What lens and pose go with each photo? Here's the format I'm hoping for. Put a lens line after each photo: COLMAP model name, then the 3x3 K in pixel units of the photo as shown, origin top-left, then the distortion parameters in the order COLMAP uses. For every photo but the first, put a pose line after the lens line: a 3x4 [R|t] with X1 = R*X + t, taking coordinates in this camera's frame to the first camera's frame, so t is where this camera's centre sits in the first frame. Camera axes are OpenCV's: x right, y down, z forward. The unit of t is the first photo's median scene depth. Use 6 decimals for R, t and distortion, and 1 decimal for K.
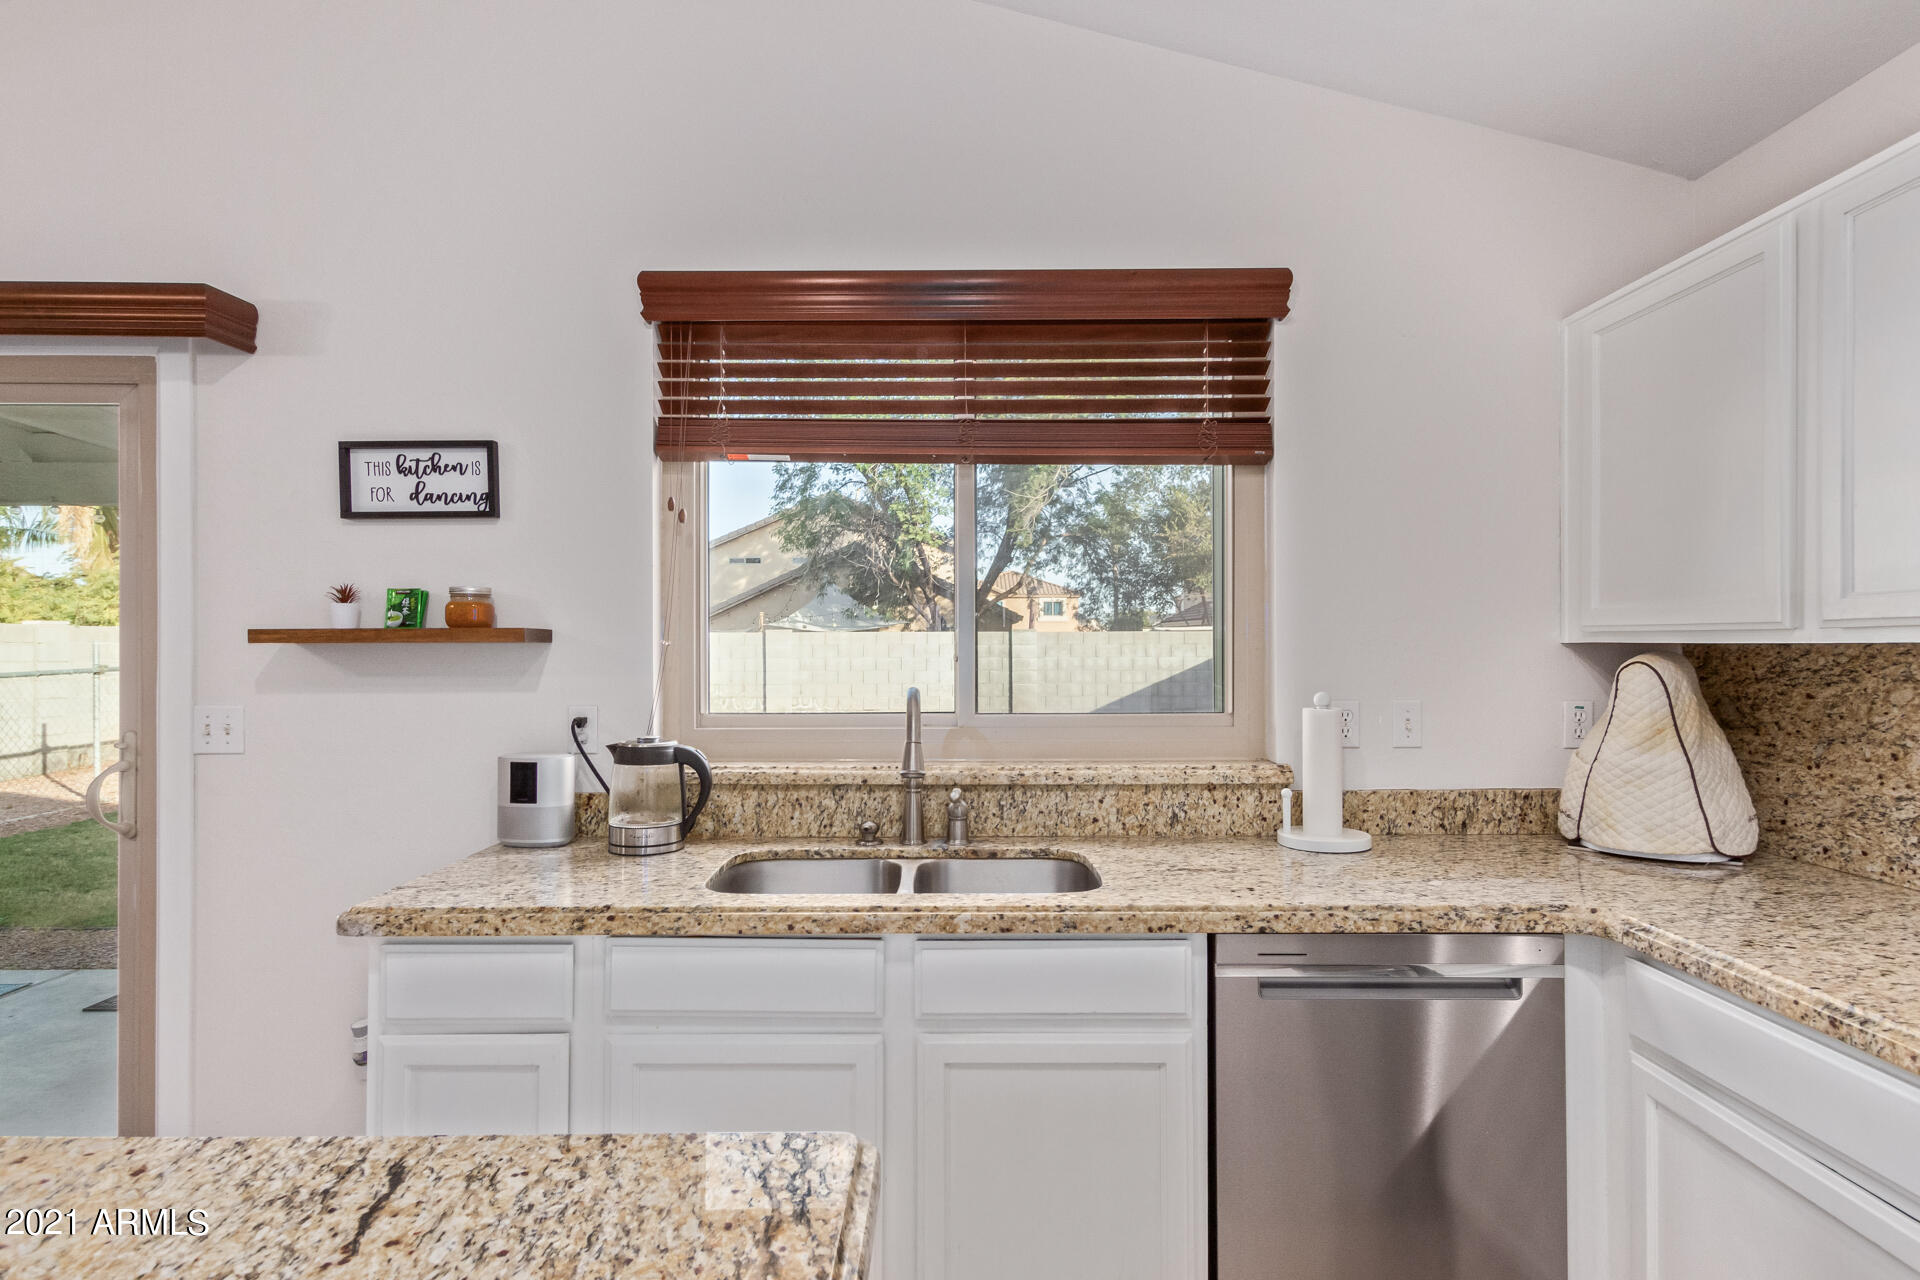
lens RADIAL K [[984.6, 0, 966.1], [0, 984.6, 641.9], [0, 0, 1]] dist [0.024618, -0.005863]
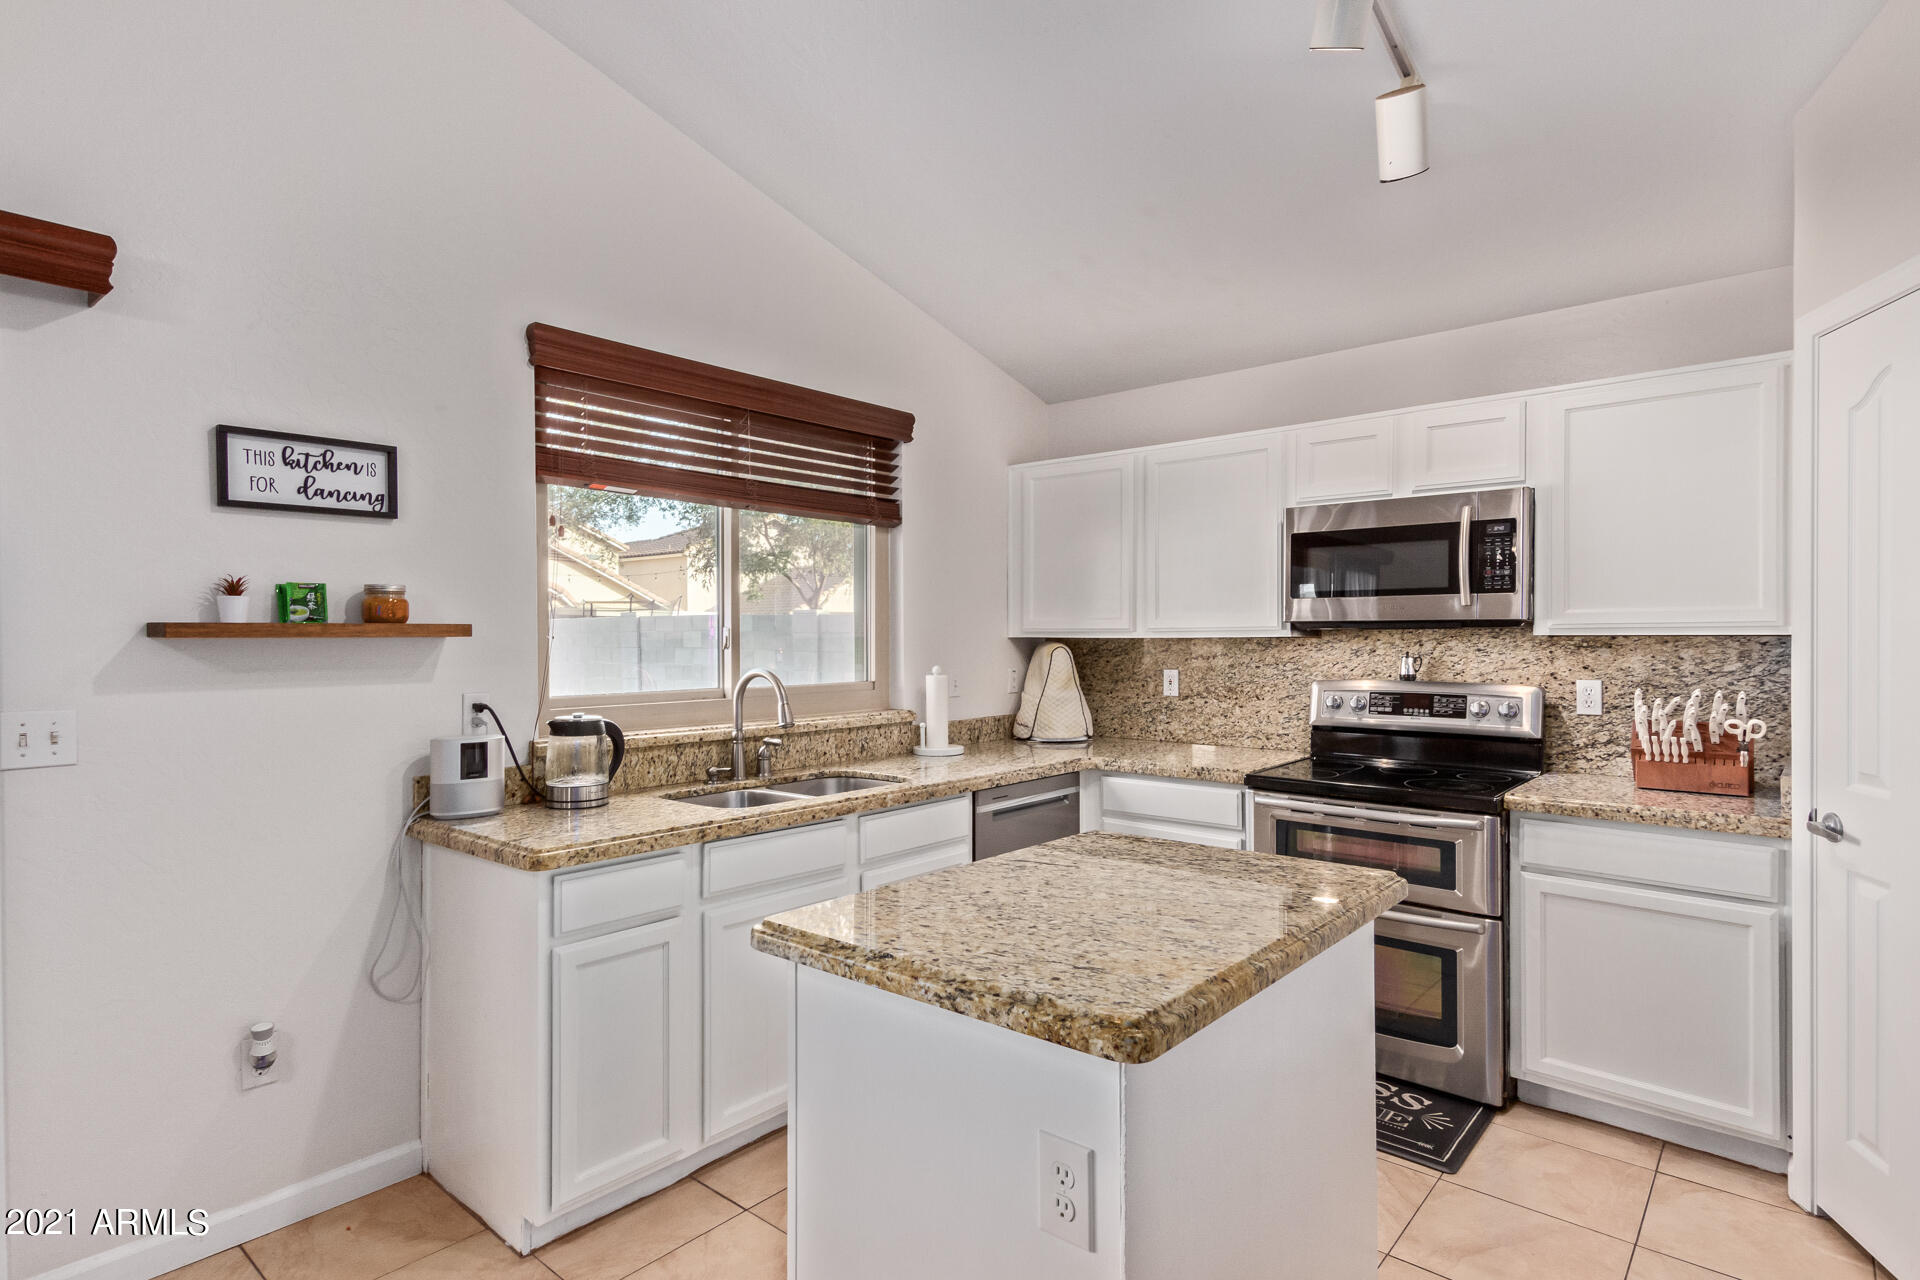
lens RADIAL K [[984.6, 0, 960.5], [0, 984.6, 640.8], [0, 0, 1]] dist [0.024618, -0.005863]
pose [[0.653583, -0.002780, 0.756850, -0.890924], [-0.001244, 0.999988, 0.004747, -0.001112], [-0.756854, -0.004044, 0.653571, -0.155857]]
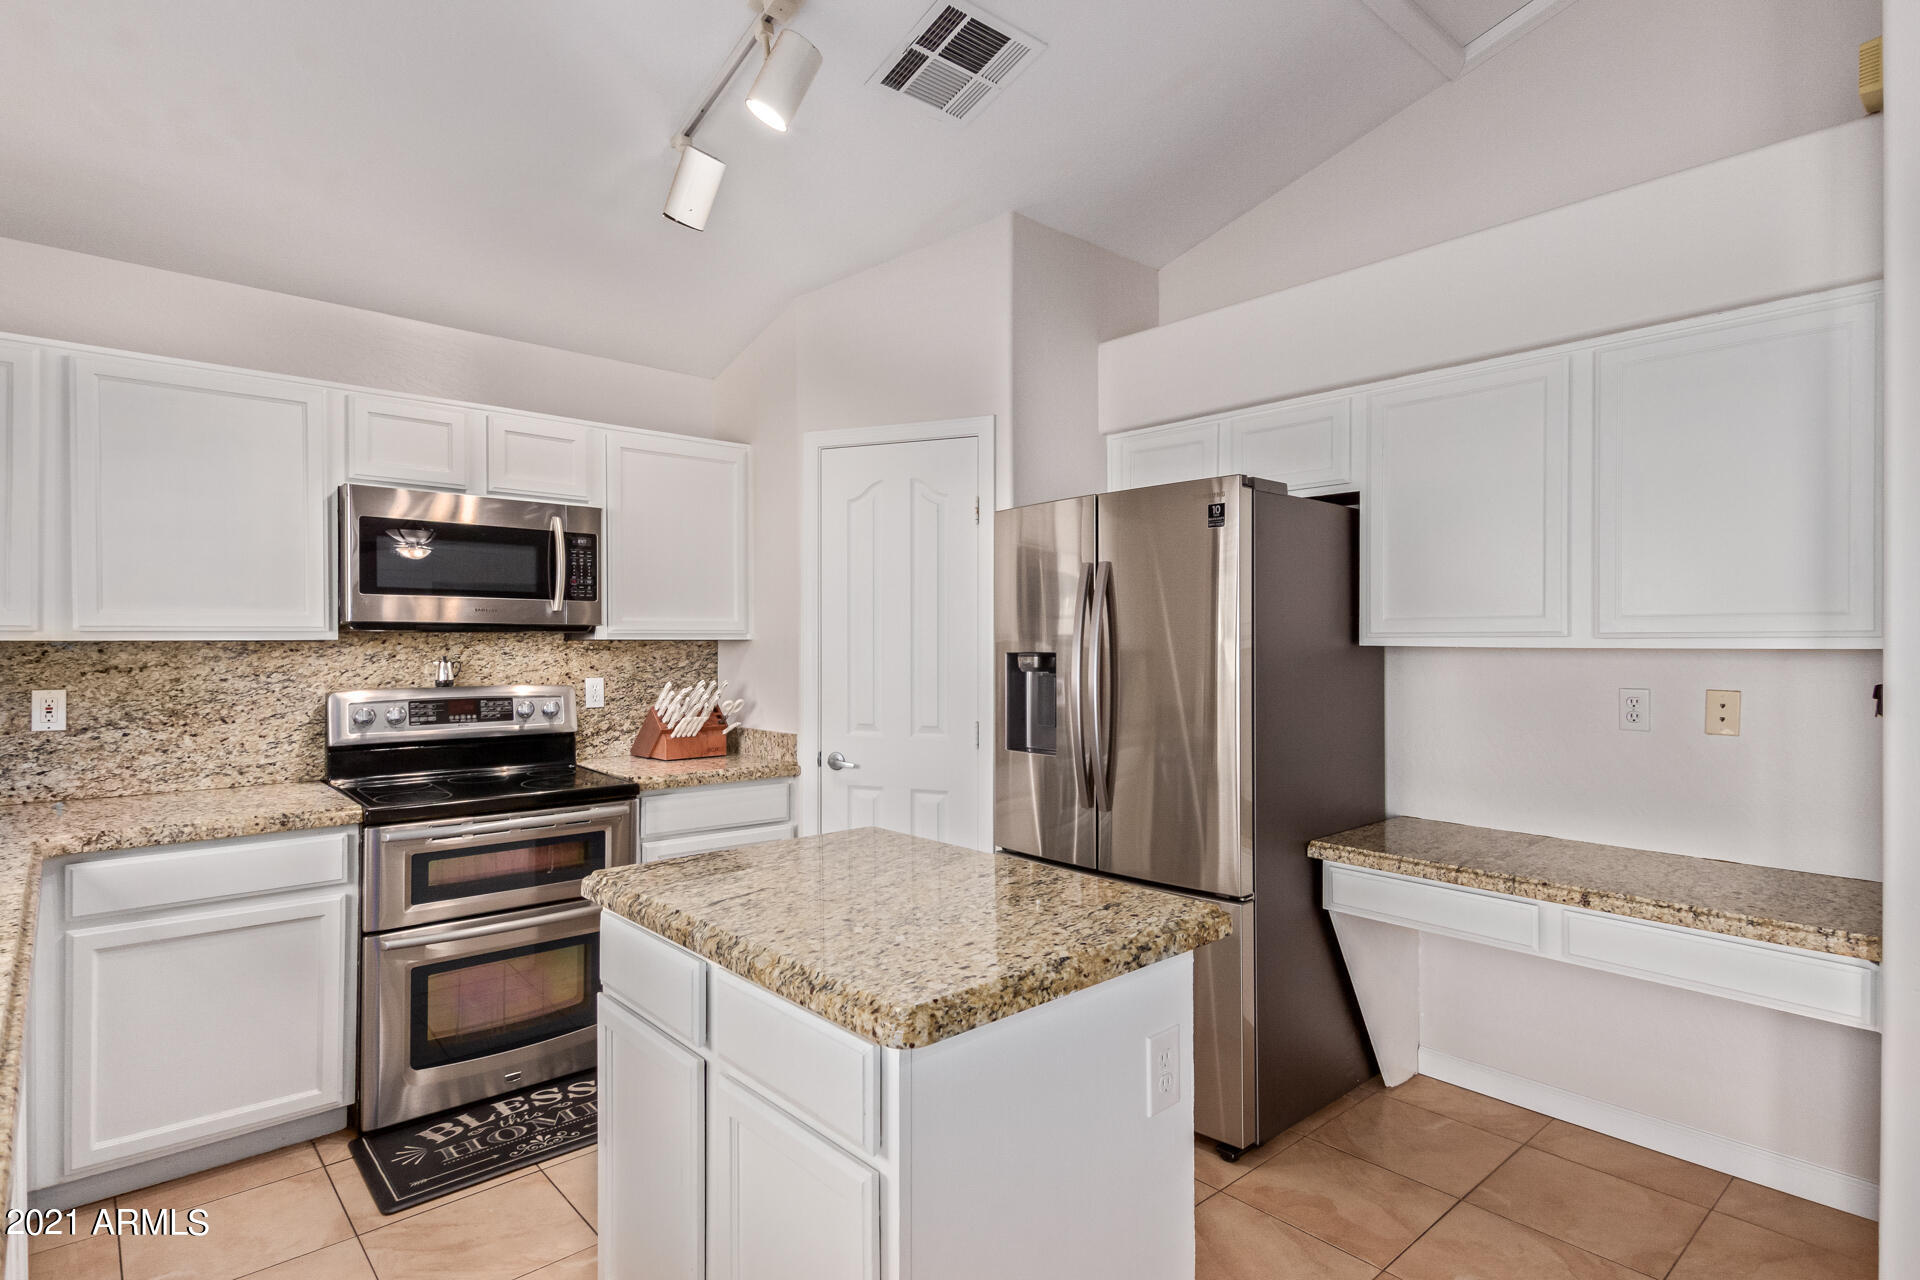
lens RADIAL K [[984.6, 0, 961.3], [0, 984.6, 642.2], [0, 0, 1]] dist [0.024618, -0.005863]
pose [[-0.658429, 0.000814, 0.752643, -0.872464], [-0.001920, 0.999994, -0.002762, 0.004293], [-0.752641, -0.003264, -0.658423, 0.706334]]
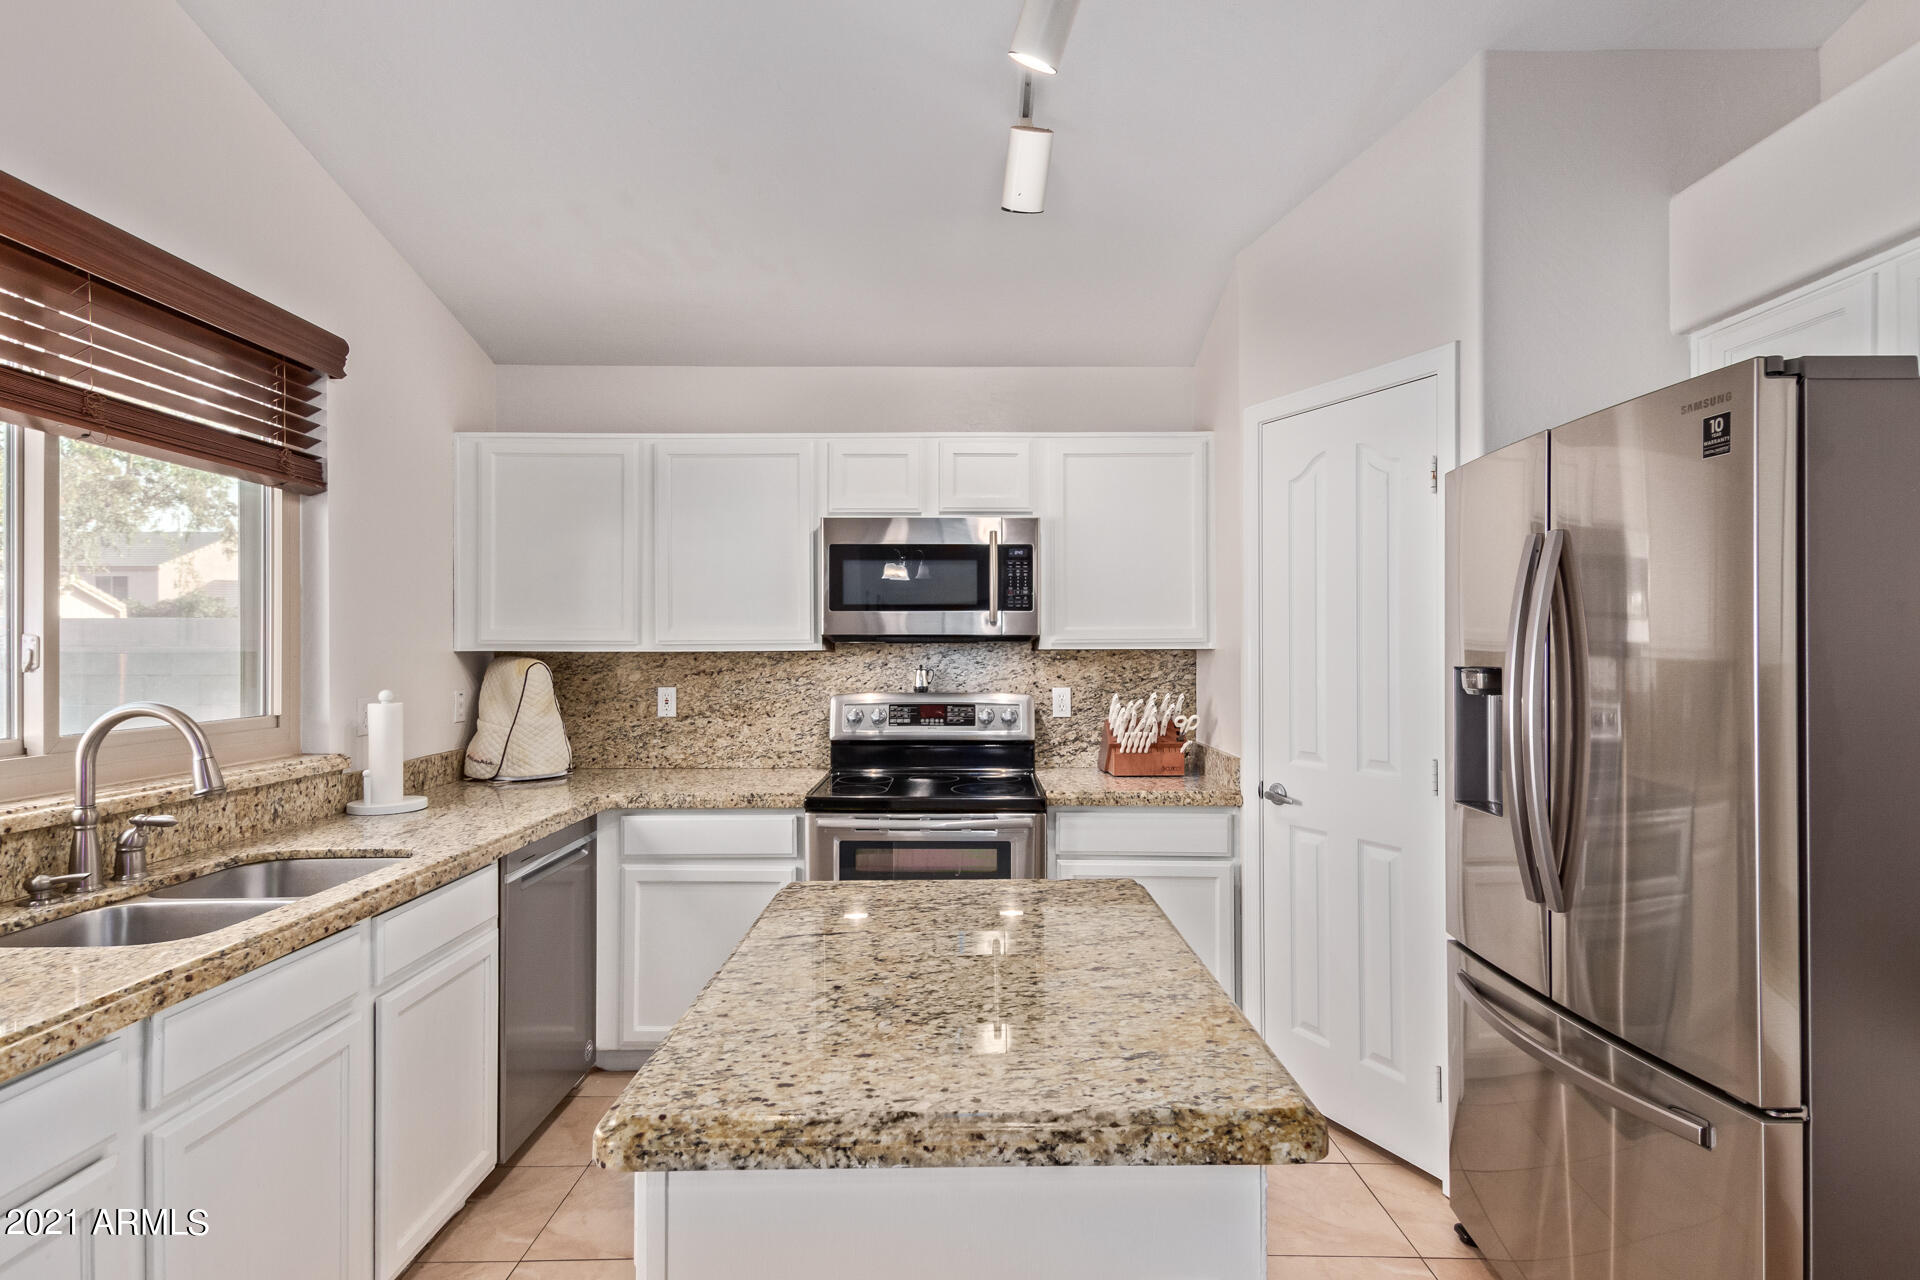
lens RADIAL K [[984.6, 0, 962.0], [0, 984.6, 647.0], [0, 0, 1]] dist [0.024618, -0.005863]
pose [[0.006976, 0.003888, 0.999968, -0.880215], [-0.001357, 0.999992, -0.003878, -0.000715], [-0.999975, -0.001330, 0.006981, 0.242688]]
